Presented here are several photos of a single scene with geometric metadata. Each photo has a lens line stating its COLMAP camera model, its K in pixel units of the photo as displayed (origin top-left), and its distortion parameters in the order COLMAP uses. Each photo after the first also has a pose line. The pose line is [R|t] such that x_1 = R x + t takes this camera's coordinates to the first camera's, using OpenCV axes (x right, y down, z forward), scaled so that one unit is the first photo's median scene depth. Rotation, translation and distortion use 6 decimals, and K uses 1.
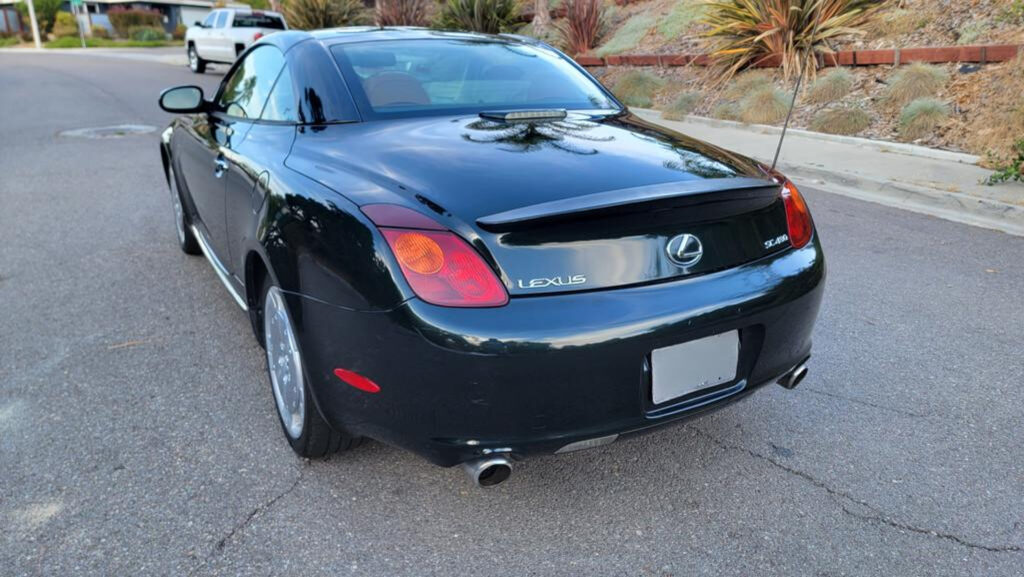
lens RADIAL K [[731.7, 0, 519.5], [0, 731.7, 259.6], [0, 0, 1]] dist [0.091923, -0.090477]
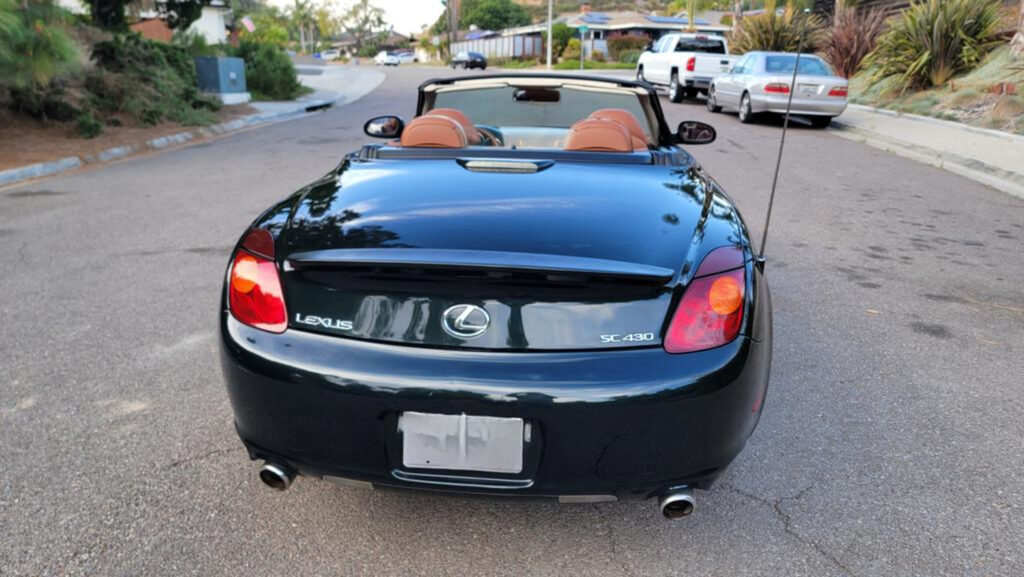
lens RADIAL K [[726.7, 0, 513.4], [0, 726.7, 271.2], [0, 0, 1]] dist [0.091509, -0.084239]
pose [[0.805319, 0.170088, -0.567918, 0.086102], [-0.174247, 0.983556, 0.047483, -0.014169], [0.566656, 0.060719, 0.821714, 0.026793]]
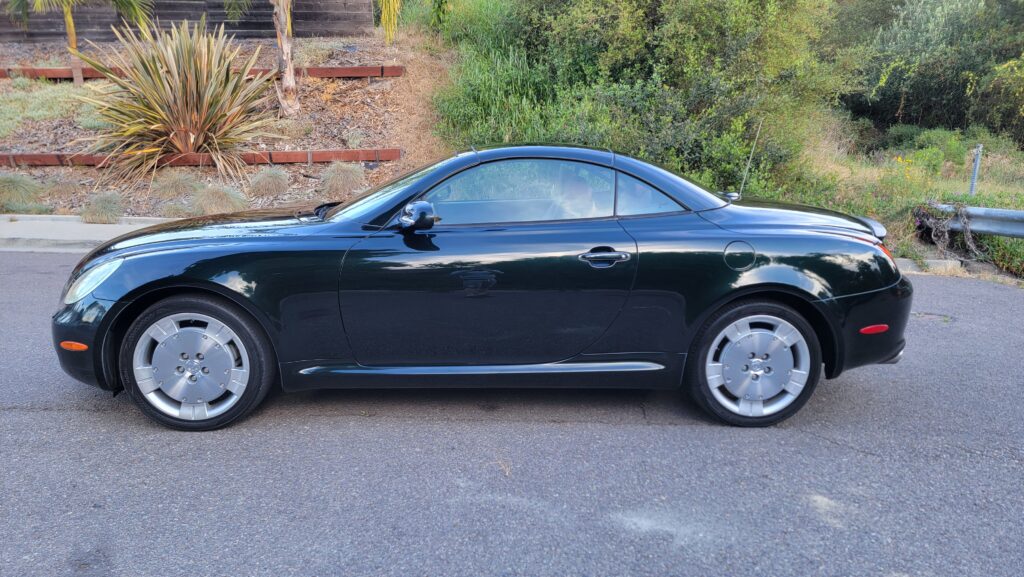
lens RADIAL K [[727.5, 0, 515.2], [0, 727.5, 264.0], [0, 0, 1]] dist [0.093051, -0.096773]
pose [[0.446888, -0.142837, 0.883113, -0.242762], [0.245511, 0.968850, 0.032466, -0.030232], [-0.860242, 0.202305, 0.468035, 0.094339]]
